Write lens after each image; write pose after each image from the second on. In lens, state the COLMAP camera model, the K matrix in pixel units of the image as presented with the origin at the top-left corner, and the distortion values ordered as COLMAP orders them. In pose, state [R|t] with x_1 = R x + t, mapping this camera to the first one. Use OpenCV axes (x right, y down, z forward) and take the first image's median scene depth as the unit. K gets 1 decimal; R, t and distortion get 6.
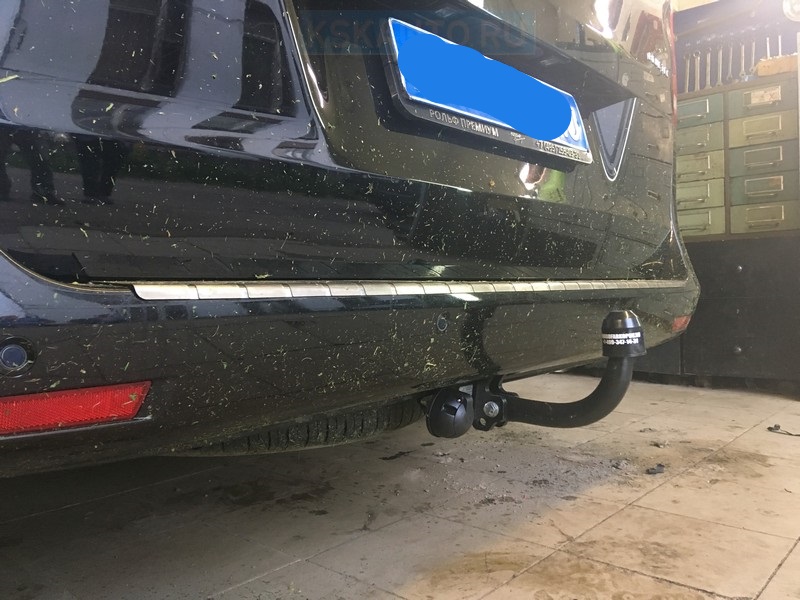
lens RADIAL K [[674.7, 0, 400.0], [0, 674.7, 300.0], [0, 0, 1]] dist [0.129790, -0.212702]
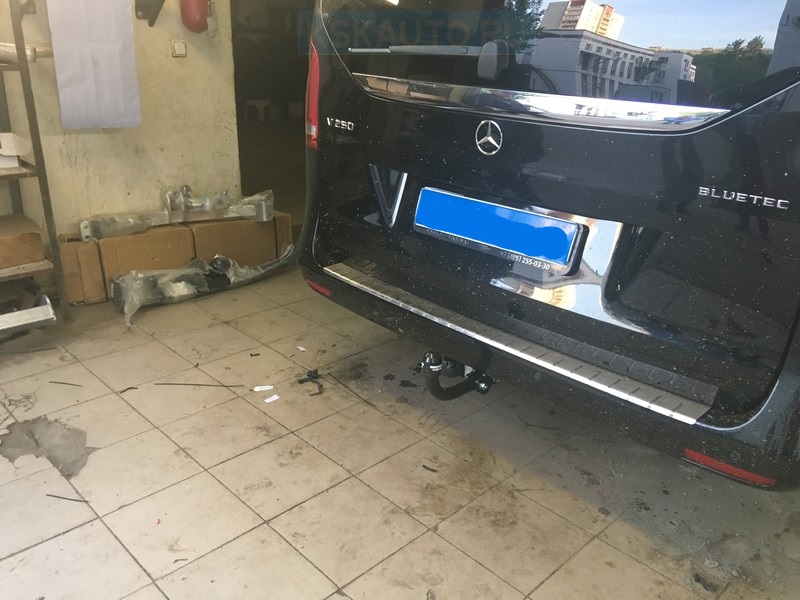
lens RADIAL K [[674.7, 0, 400.0], [0, 674.7, 300.0], [0, 0, 1]] dist [0.129790, -0.212702]
pose [[-0.077456, 0.364447, -0.927997, 1.564755], [-0.069165, 0.926587, 0.369666, -0.627190], [0.994594, 0.092818, -0.046563, 0.741716]]
